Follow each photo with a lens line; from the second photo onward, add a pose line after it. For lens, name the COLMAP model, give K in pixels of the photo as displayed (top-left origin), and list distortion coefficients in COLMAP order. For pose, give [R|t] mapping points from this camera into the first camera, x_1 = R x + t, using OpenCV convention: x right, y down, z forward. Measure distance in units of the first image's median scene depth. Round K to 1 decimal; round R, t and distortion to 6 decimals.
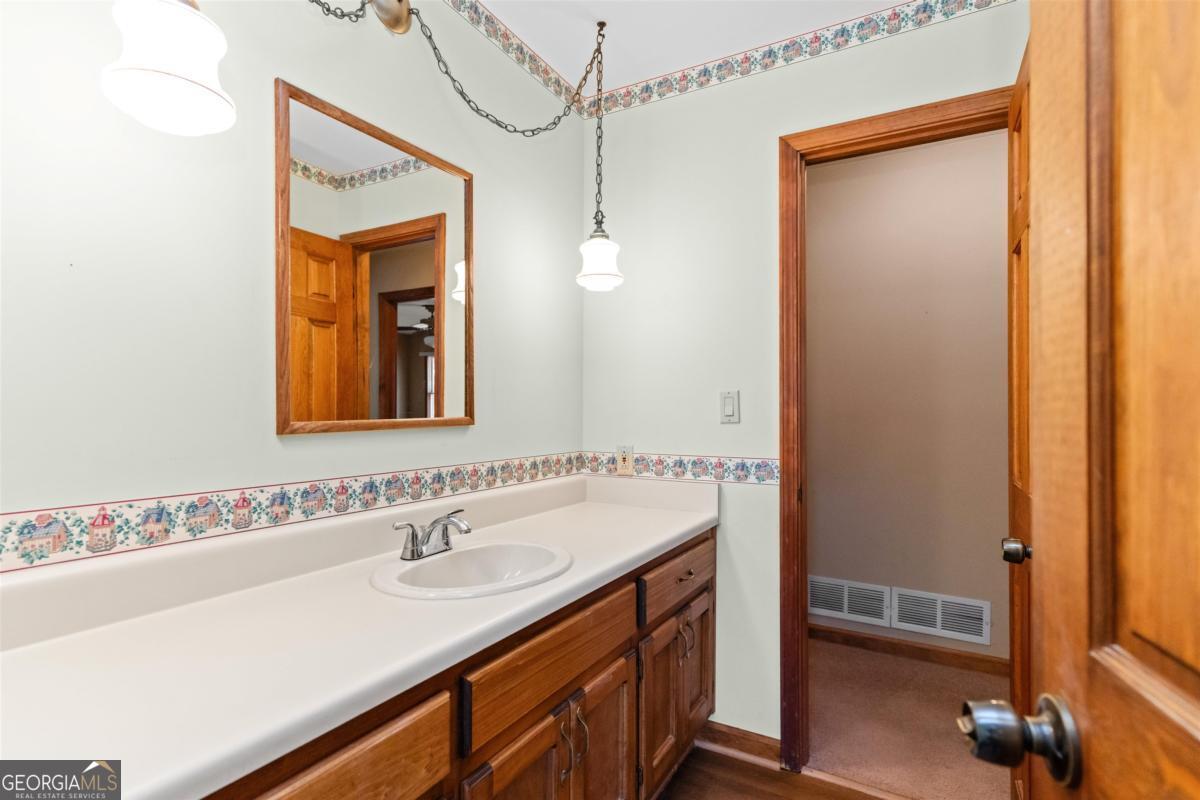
lens RADIAL K [[582.8, 0, 592.4], [0, 582.8, 404.5], [0, 0, 1]] dist [0.002457, 0.001239]
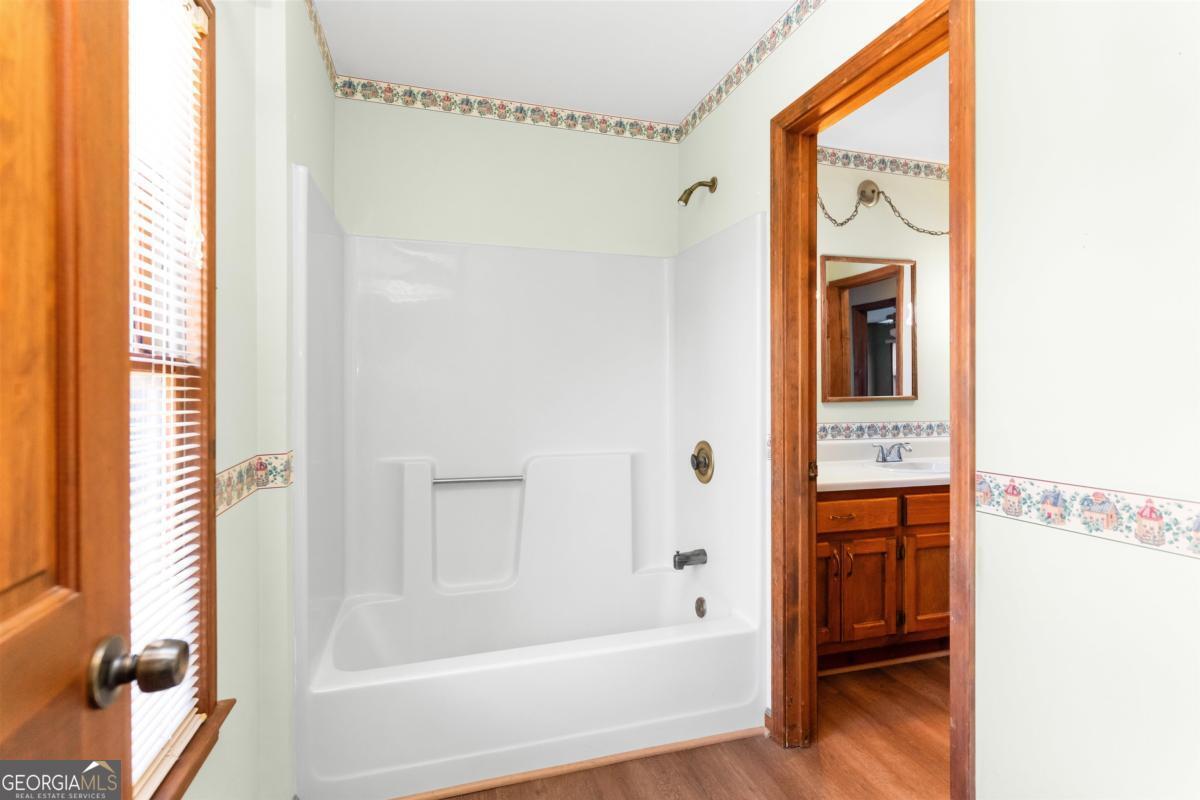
lens RADIAL K [[582.8, 0, 587.4], [0, 582.8, 391.8], [0, 0, 1]] dist [0.002457, 0.001239]
pose [[0.723918, -0.001126, -0.689885, 0.330645], [0.011889, 0.999871, 0.010843, -0.024204], [0.689783, -0.016051, 0.723838, -1.105103]]
